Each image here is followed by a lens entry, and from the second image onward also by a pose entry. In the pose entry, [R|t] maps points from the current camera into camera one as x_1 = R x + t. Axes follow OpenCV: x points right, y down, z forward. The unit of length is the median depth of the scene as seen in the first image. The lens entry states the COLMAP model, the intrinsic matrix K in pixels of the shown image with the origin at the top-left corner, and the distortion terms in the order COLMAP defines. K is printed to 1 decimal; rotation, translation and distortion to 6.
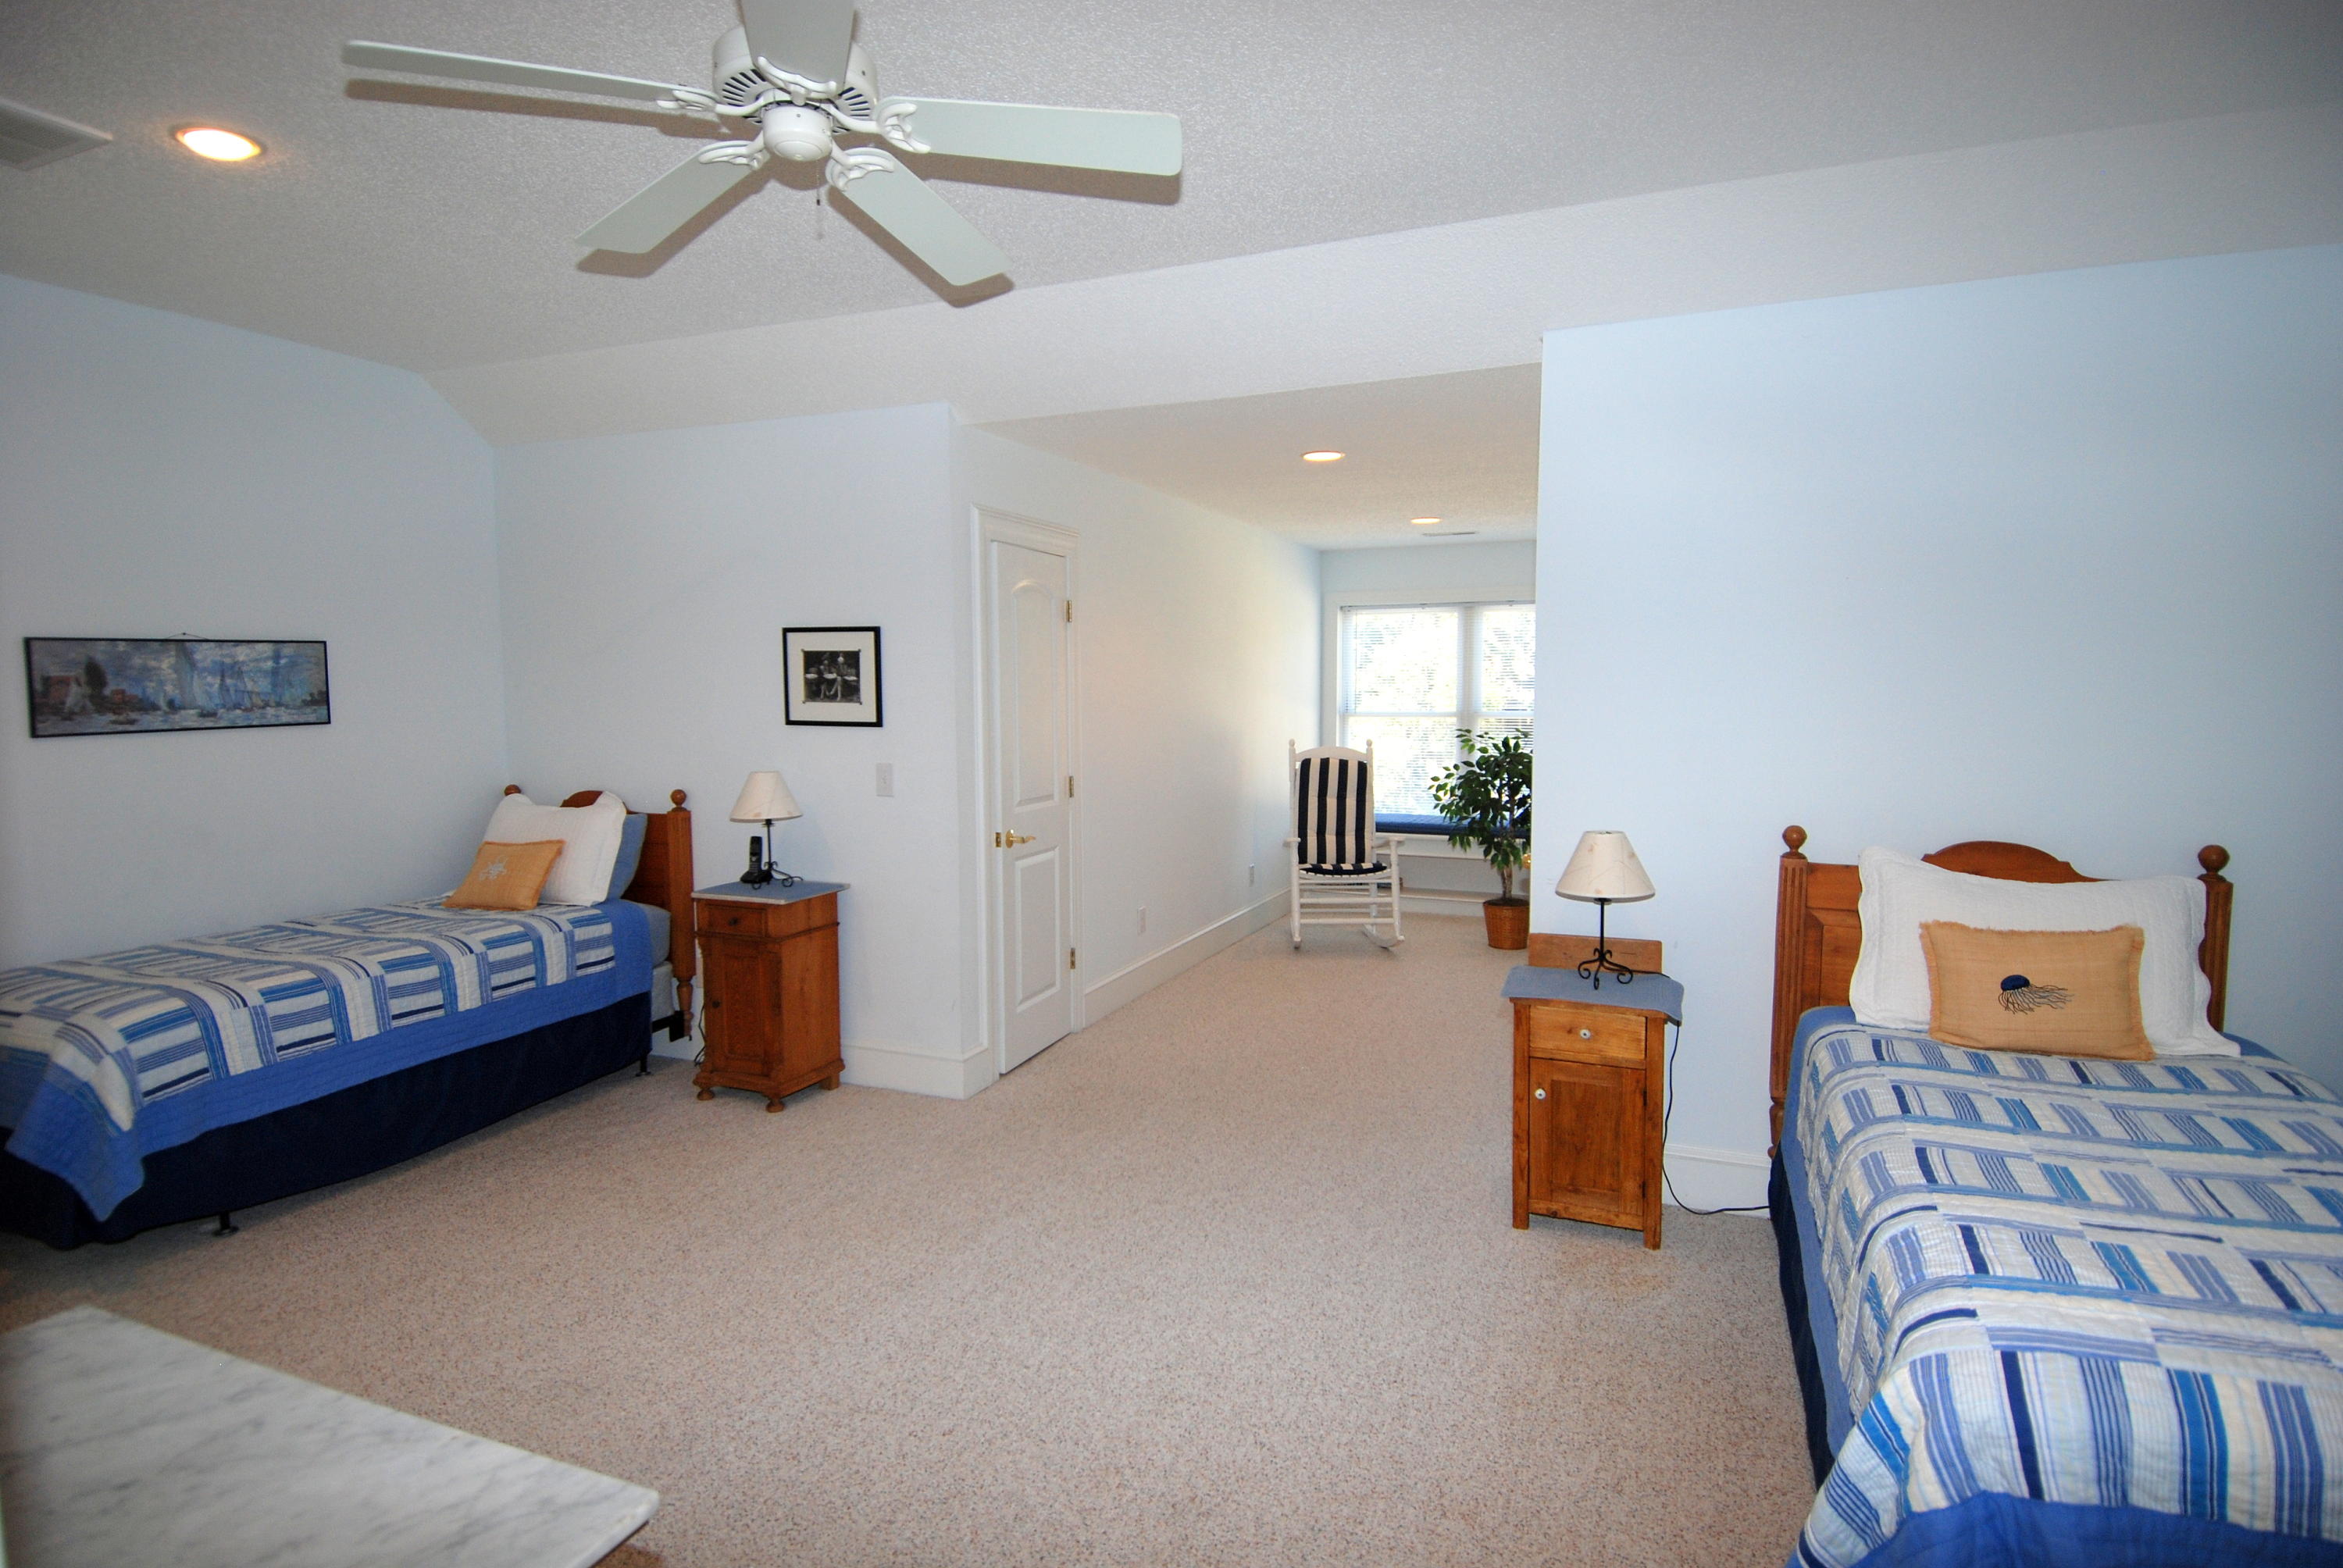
lens RADIAL K [[1224.1, 0, 1170.2], [0, 1224.1, 777.7], [0, 0, 1]] dist [0.059017, -0.063619]
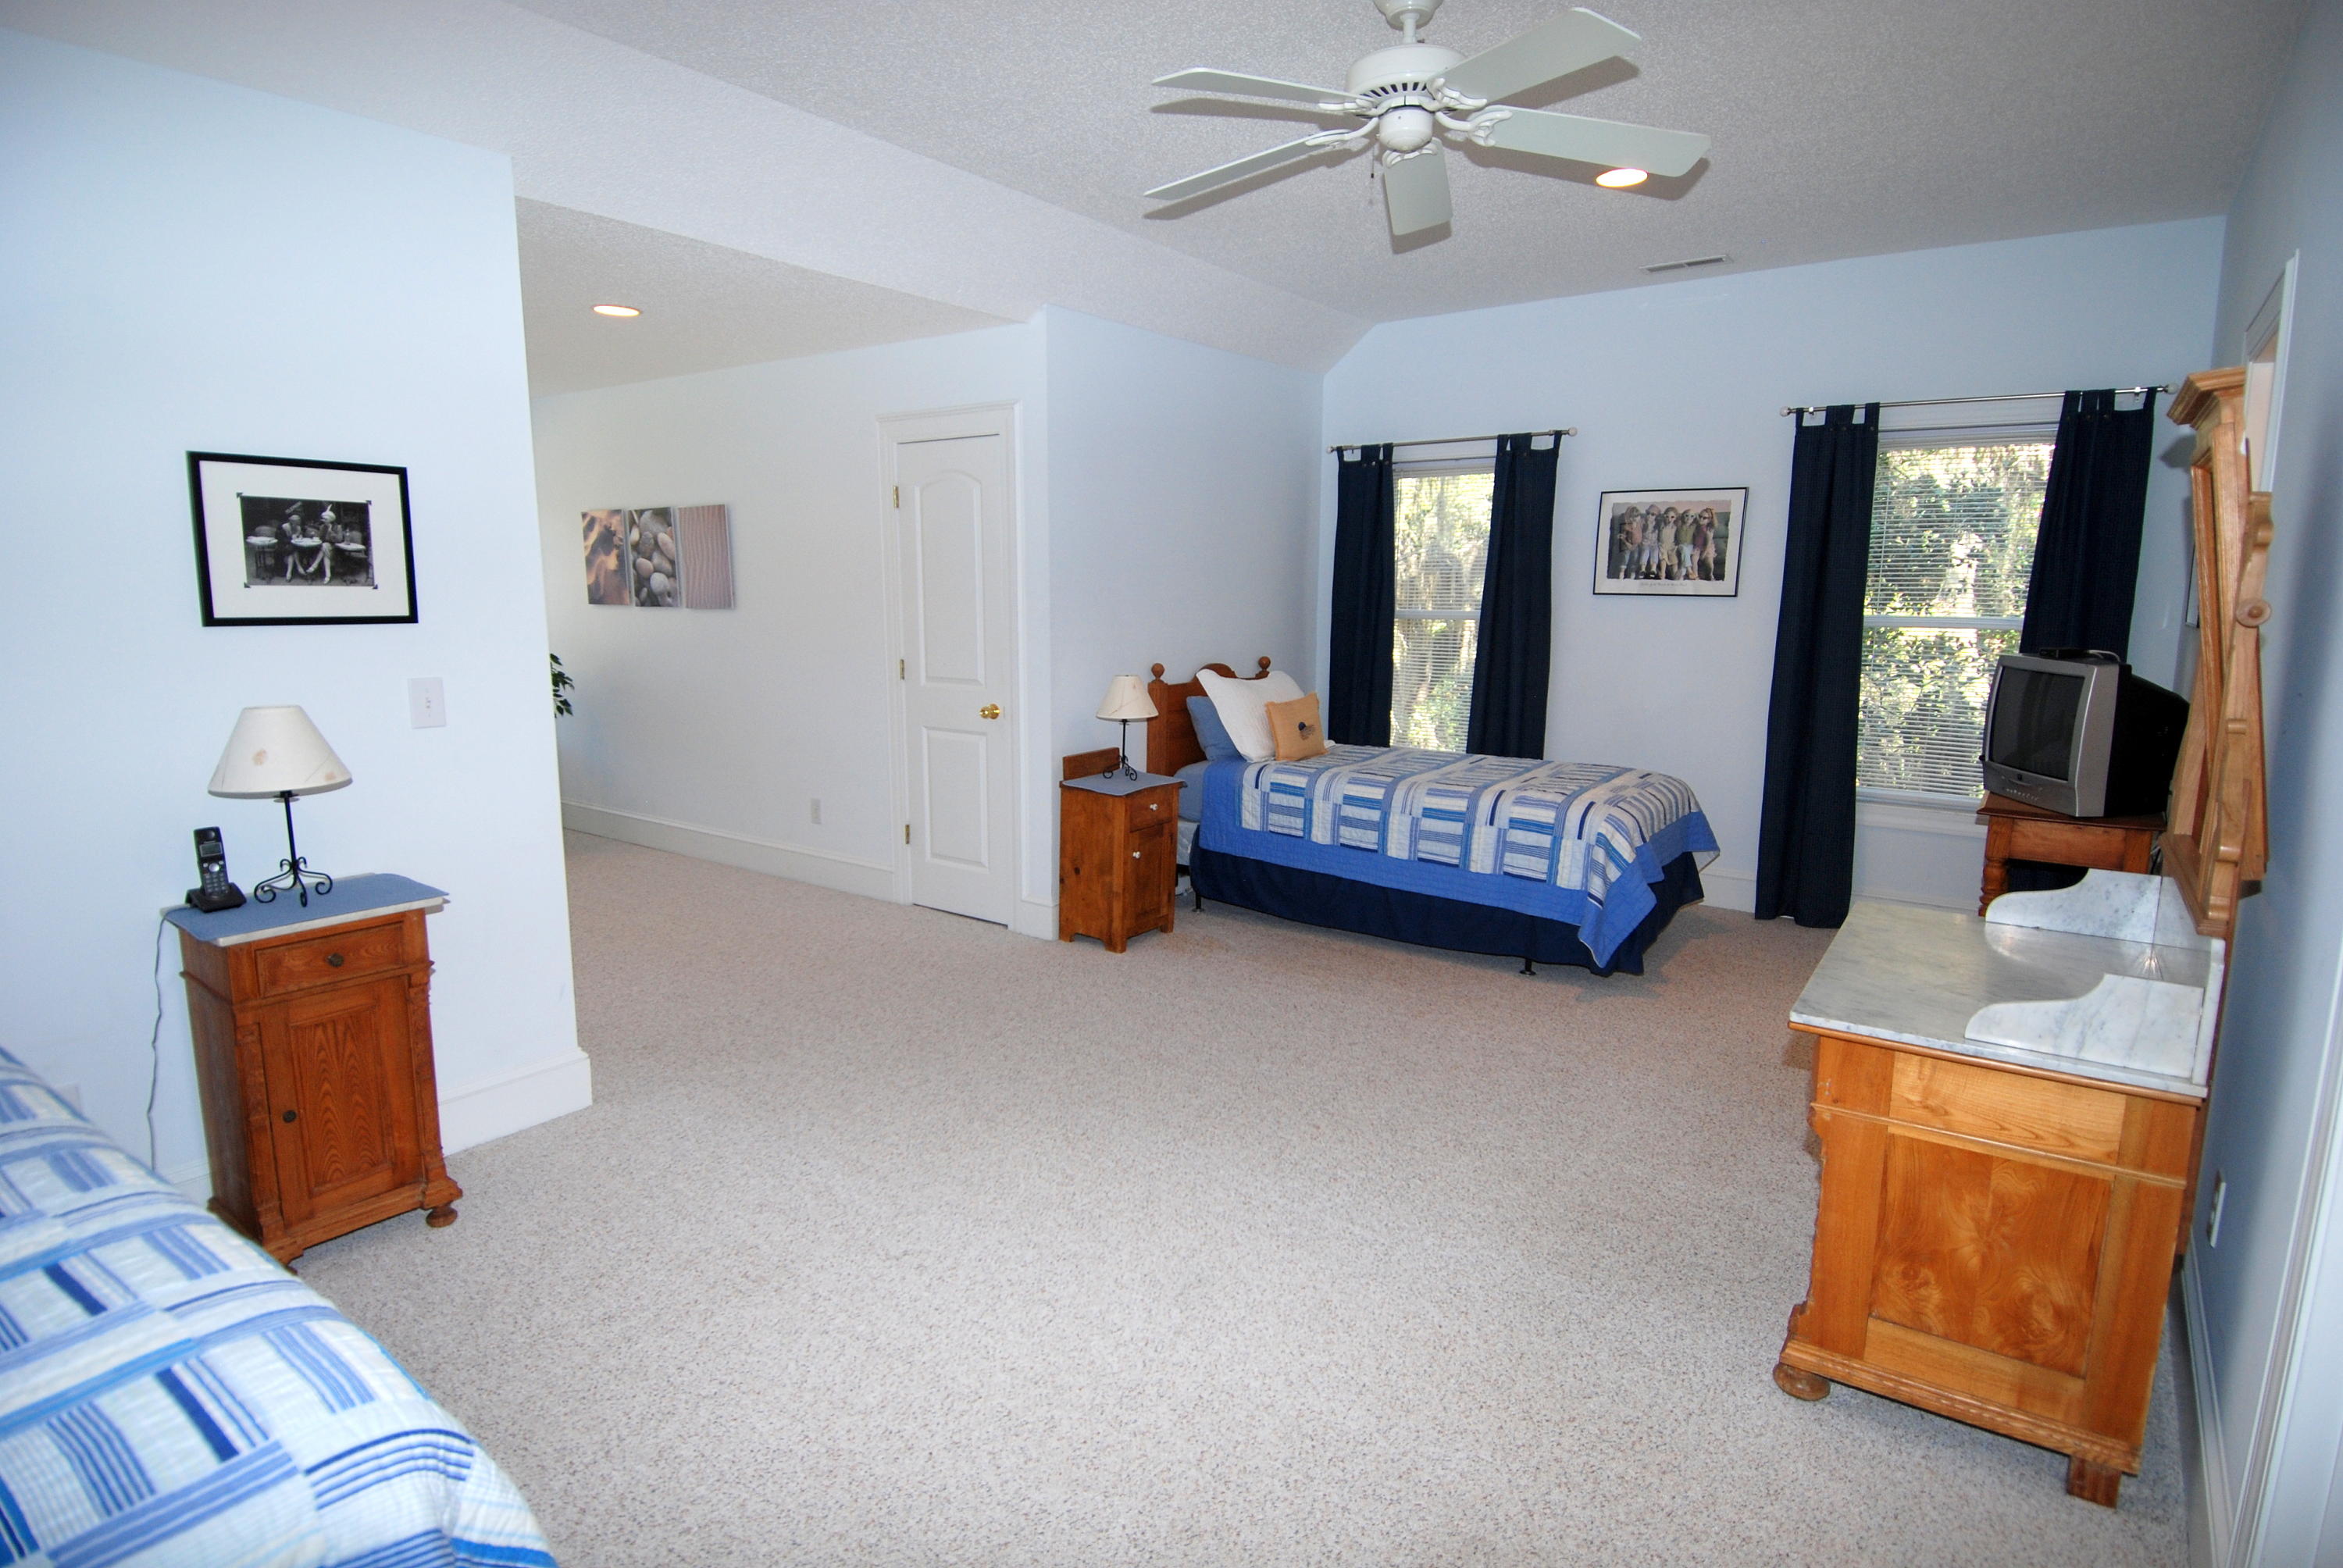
lens RADIAL K [[1224.1, 0, 1170.2], [0, 1224.1, 777.7], [0, 0, 1]] dist [0.059017, -0.063619]
pose [[0.223690, -0.160019, 0.961435, -0.792804], [0.045006, 0.987074, 0.153816, -0.042871], [-0.973621, 0.008864, 0.228001, 0.448158]]
